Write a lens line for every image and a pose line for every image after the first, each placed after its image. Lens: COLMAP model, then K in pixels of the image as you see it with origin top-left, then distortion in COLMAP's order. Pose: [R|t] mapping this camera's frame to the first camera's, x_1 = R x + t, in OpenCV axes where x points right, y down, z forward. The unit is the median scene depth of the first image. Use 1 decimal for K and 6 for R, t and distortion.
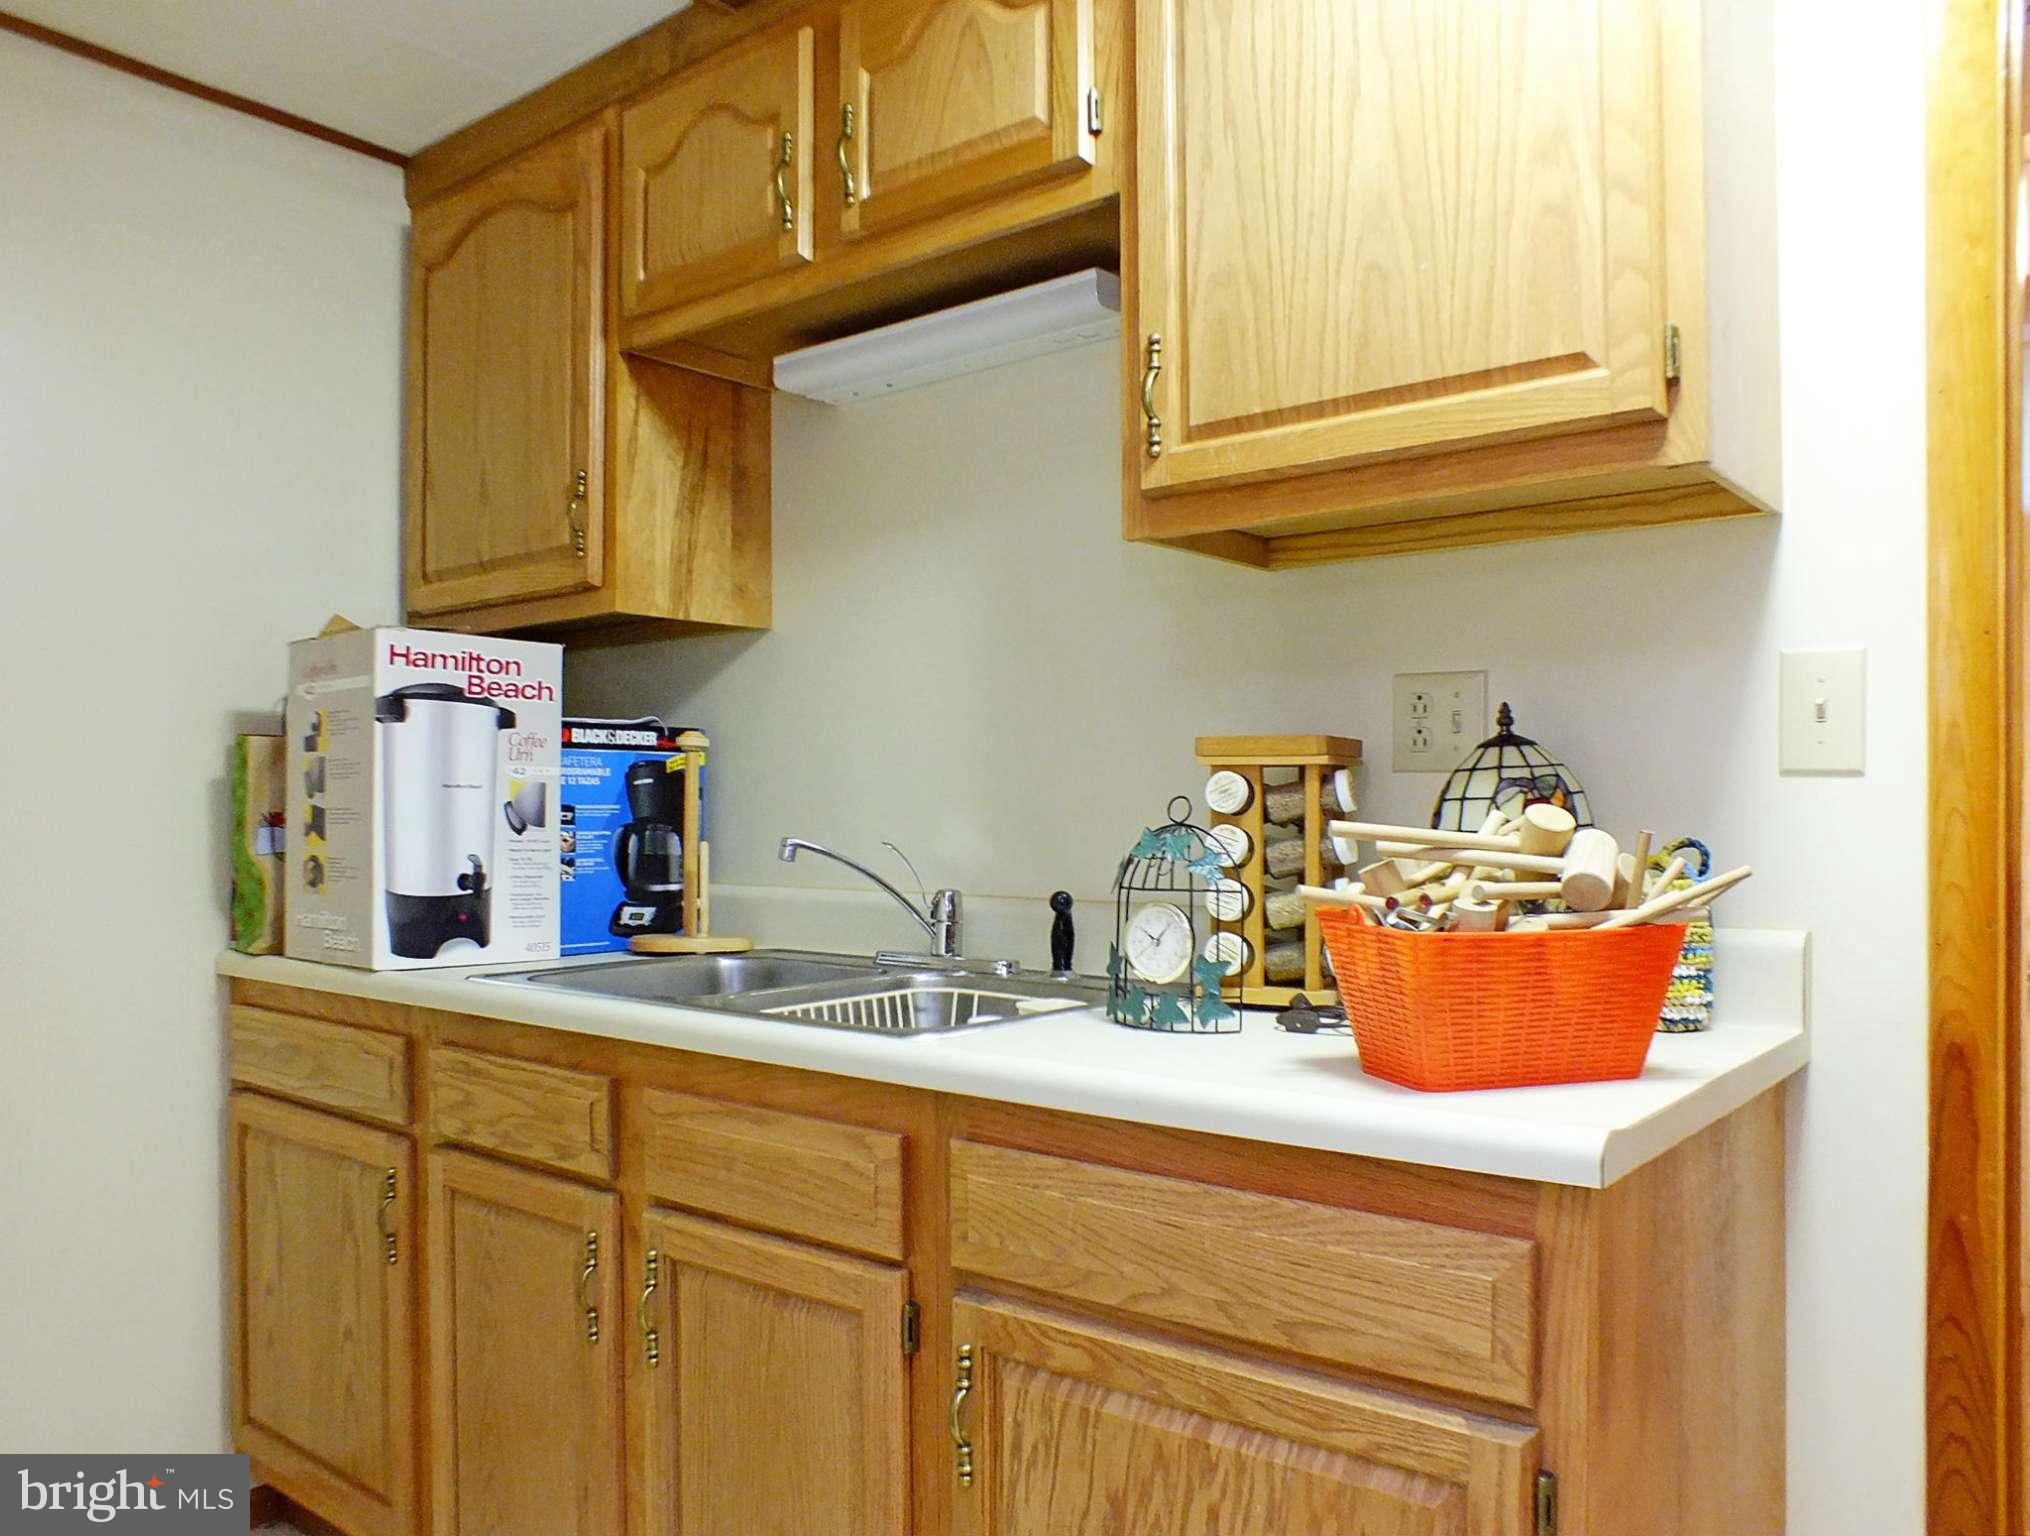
lens RADIAL K [[1515.1, 0, 1015.0], [0, 1515.1, 768.0], [0, 0, 1]] dist [-0.080871, 0.000053]
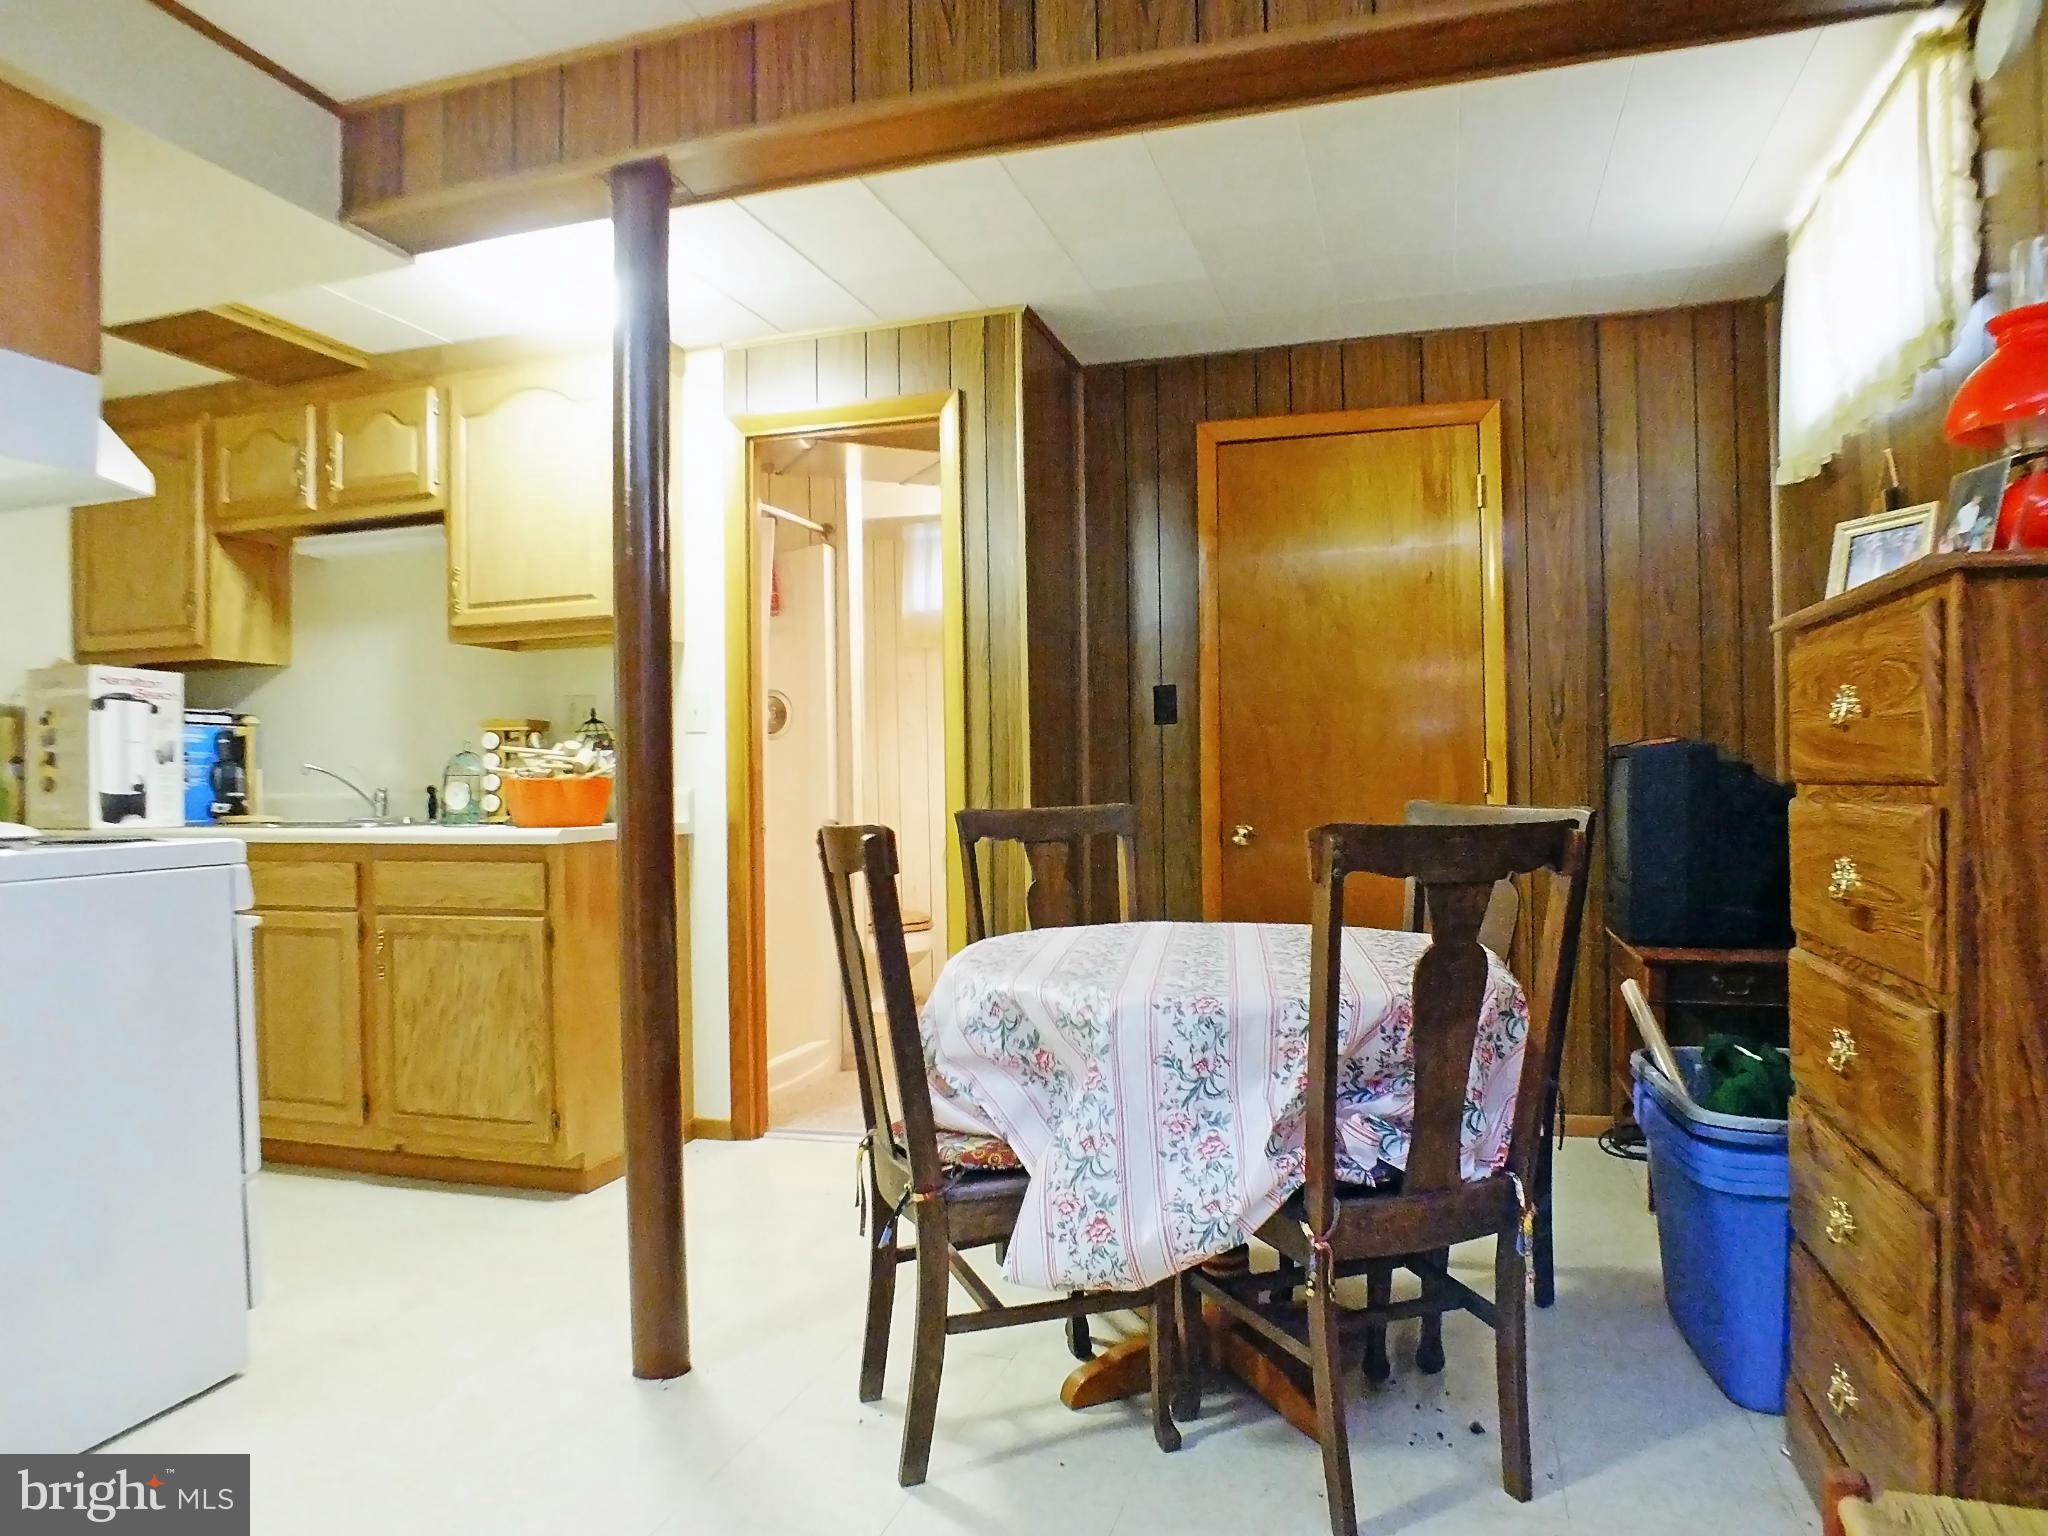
lens RADIAL K [[1326.9, 0, 1022.4], [0, 1326.9, 787.2], [0, 0, 1]] dist [-0.095608, 0.034609]
pose [[0.928488, -0.009356, 0.371245, 0.117521], [-0.000574, 0.999645, 0.026628, 0.026955], [-0.371362, -0.024937, 0.928153, -1.088275]]
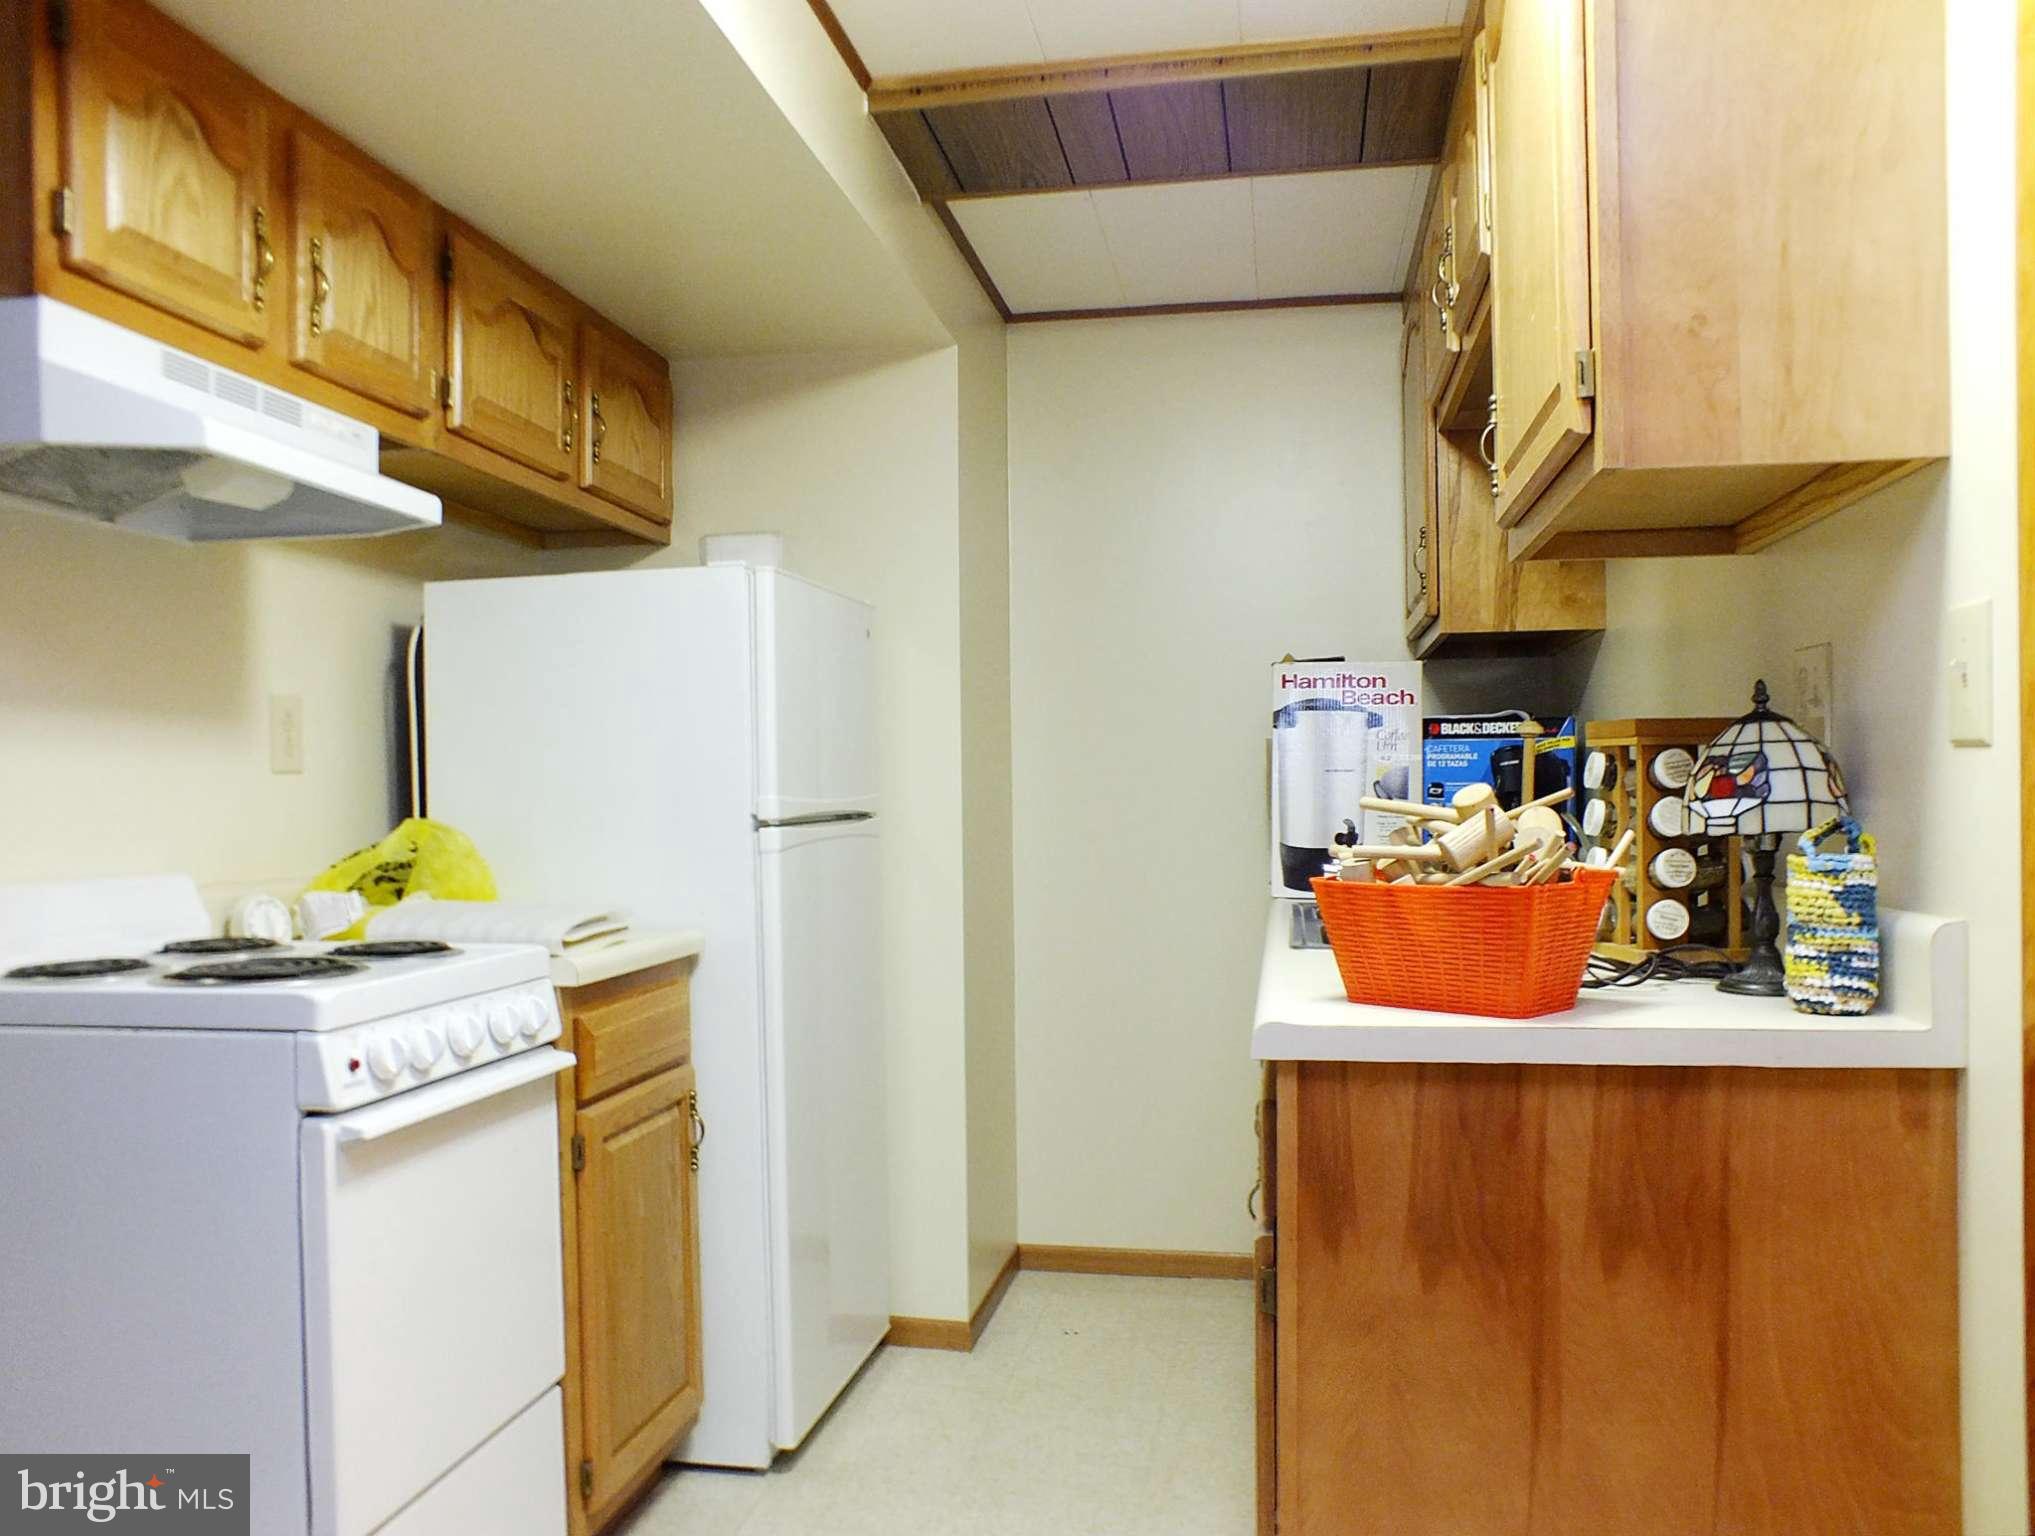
lens RADIAL K [[1518.8, 0, 1017.5], [0, 1518.8, 768.0], [0, 0, 1]] dist [-0.080871, 0.000053]
pose [[0.481034, -0.014948, -0.876575, 0.711964], [0.032132, 0.999483, 0.000589, -0.000581], [0.876113, -0.028449, 0.481266, 0.054680]]
